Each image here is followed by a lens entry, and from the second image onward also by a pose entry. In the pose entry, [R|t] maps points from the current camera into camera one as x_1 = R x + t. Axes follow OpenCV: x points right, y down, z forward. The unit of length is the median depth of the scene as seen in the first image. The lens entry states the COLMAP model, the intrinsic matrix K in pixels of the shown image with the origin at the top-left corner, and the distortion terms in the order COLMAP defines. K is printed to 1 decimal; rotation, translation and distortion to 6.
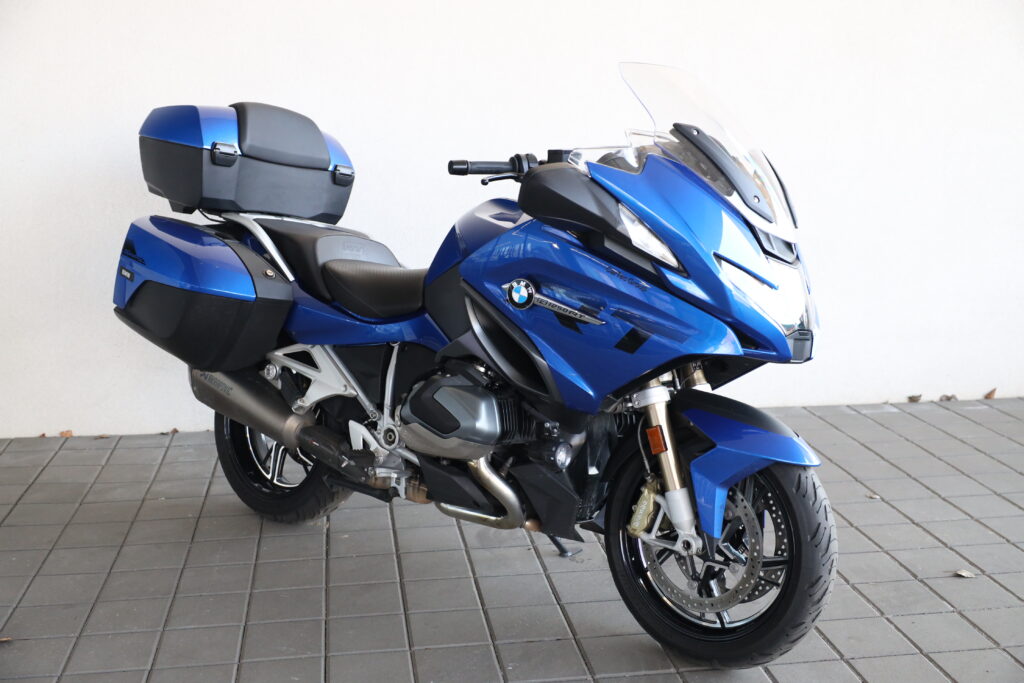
lens RADIAL K [[1192.1, 0, 508.1], [0, 1192.1, 334.0], [0, 0, 1]] dist [0.006538, 0.000000]
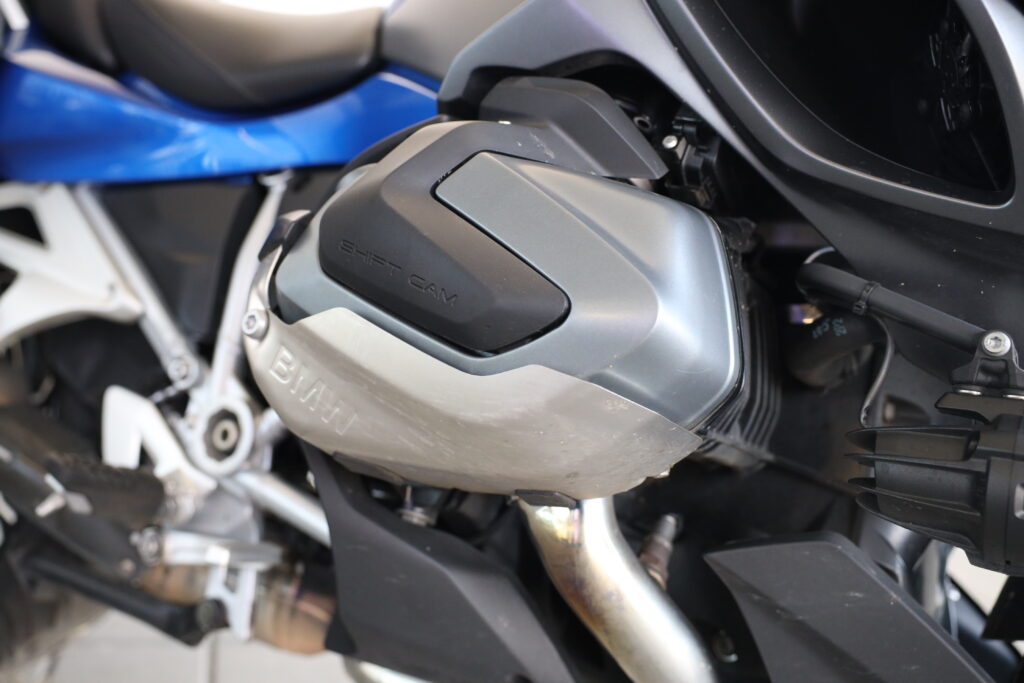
lens RADIAL K [[988.8, 0, 508.9], [0, 988.8, 346.3], [0, 0, 1]] dist [0.010992, 0.000000]
pose [[0.984571, 0.109850, 0.136209, -0.062155], [-0.090585, 0.985947, -0.140368, 0.091726], [-0.149715, 0.125863, 0.980685, 0.718557]]
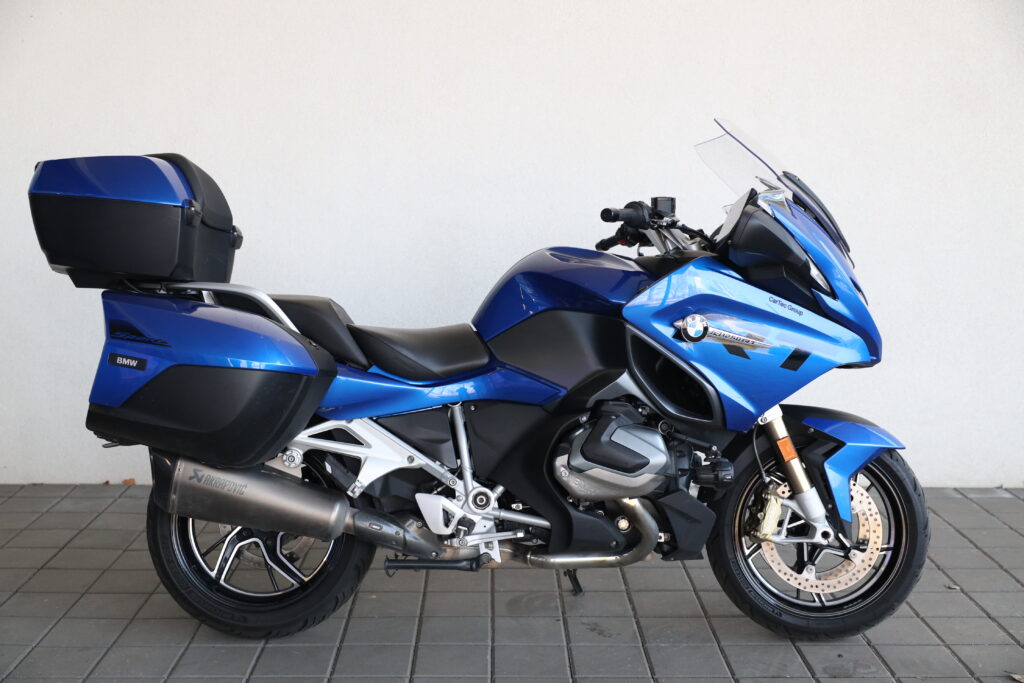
lens RADIAL K [[1265.7, 0, 512.7], [0, 1265.7, 342.9], [0, 0, 1]] dist [0.013082, 0.000000]
pose [[0.773540, -0.084976, 0.628025, -0.693074], [0.121423, 0.992483, -0.015267, -0.019603], [-0.622007, 0.088067, 0.778043, 0.185103]]
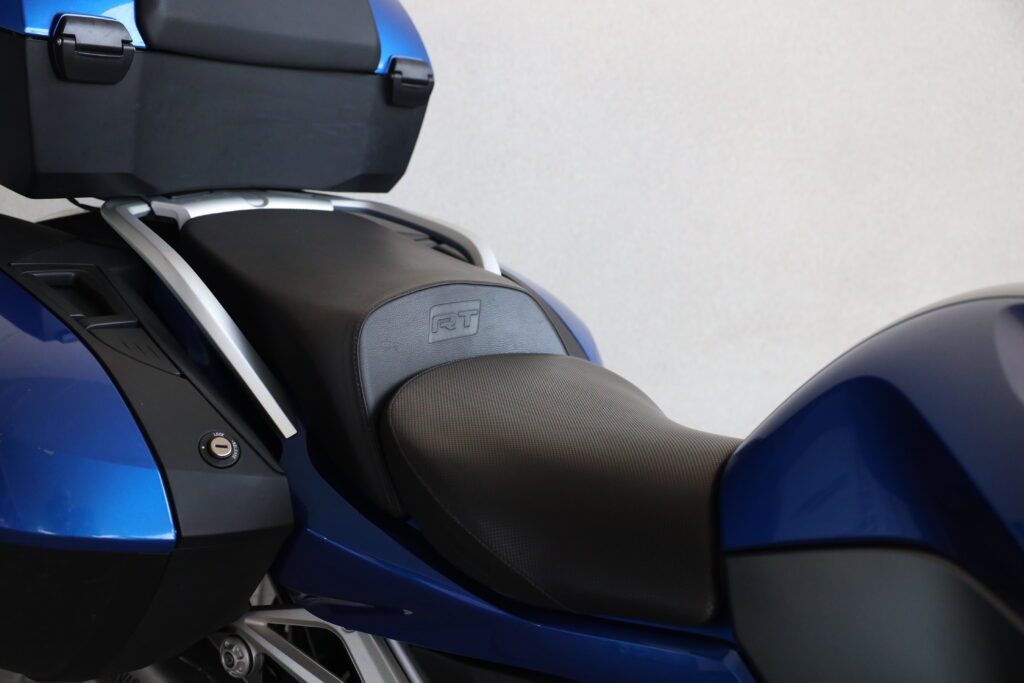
lens RADIAL K [[1058.1, 0, 506.3], [0, 1058.1, 343.9], [0, 0, 1]] dist [-0.049814, 0.000000]
pose [[0.999537, 0.025159, 0.017113, -0.130551], [-0.028046, 0.979901, 0.197504, -0.141887], [-0.011800, -0.197892, 0.980153, 0.742581]]
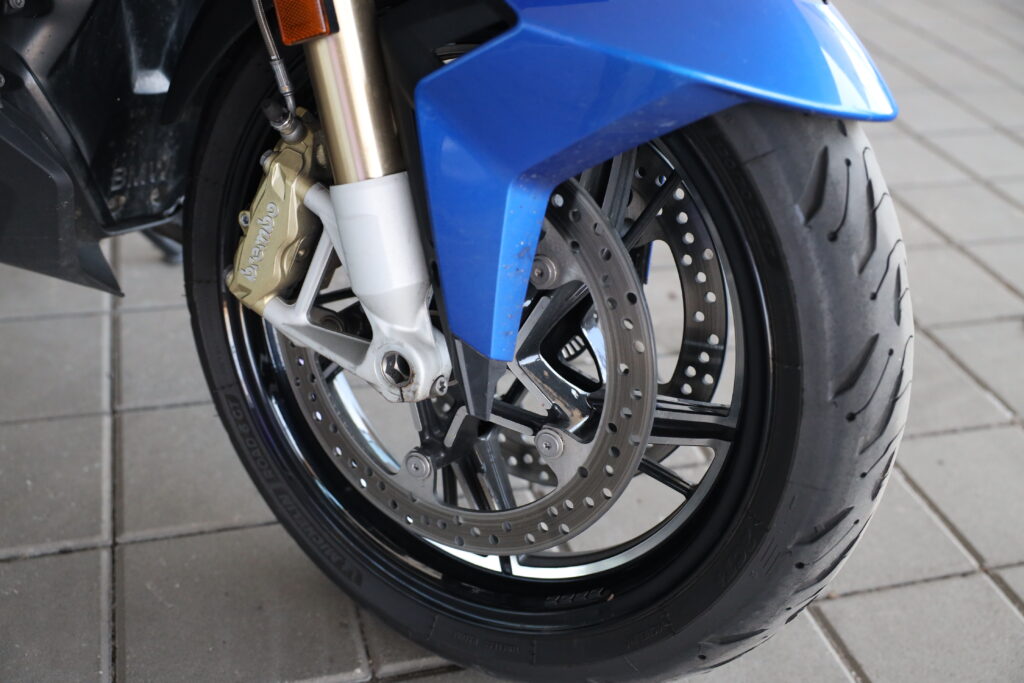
lens RADIAL K [[1072.5, 0, 516.3], [0, 1072.5, 342.4], [0, 0, 1]] dist [-0.006249, 0.000000]
pose [[0.986746, -0.002341, 0.162256, 0.112927], [-0.059259, 0.925642, 0.373730, 0.058954], [-0.151066, -0.378392, 0.913235, 0.630269]]
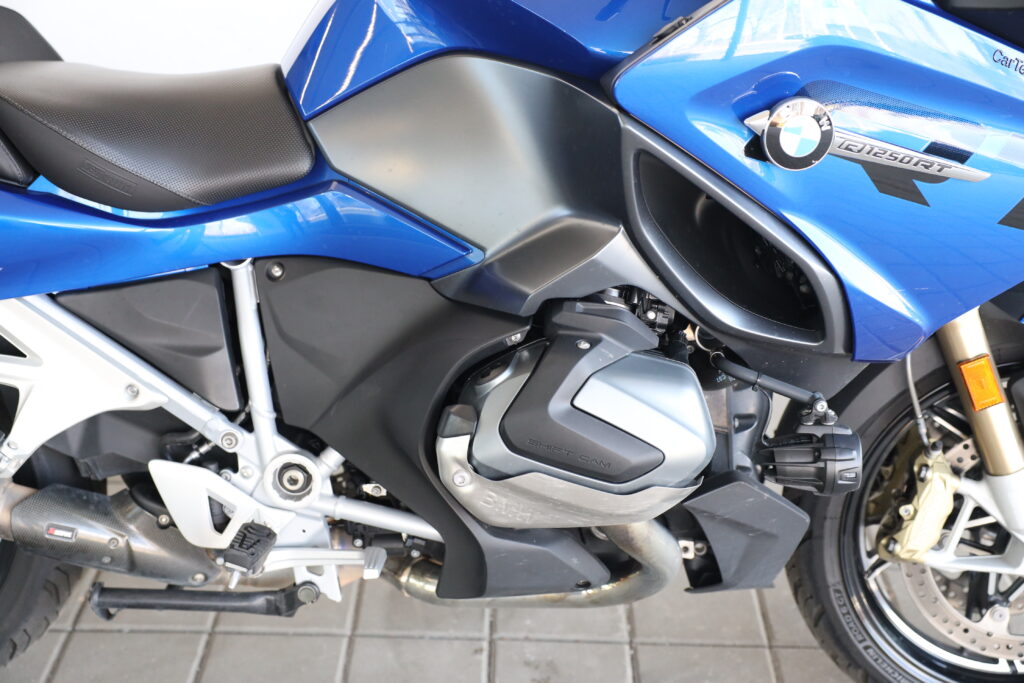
lens RADIAL K [[1444.8, 0, 511.3], [0, 1444.8, 348.3], [0, 0, 1]] dist [0.006991, 0.000000]
pose [[0.792491, -0.243769, 0.559048, -0.311957], [0.100325, 0.956266, 0.274756, -0.093623], [-0.601576, -0.161655, 0.782288, 0.544492]]
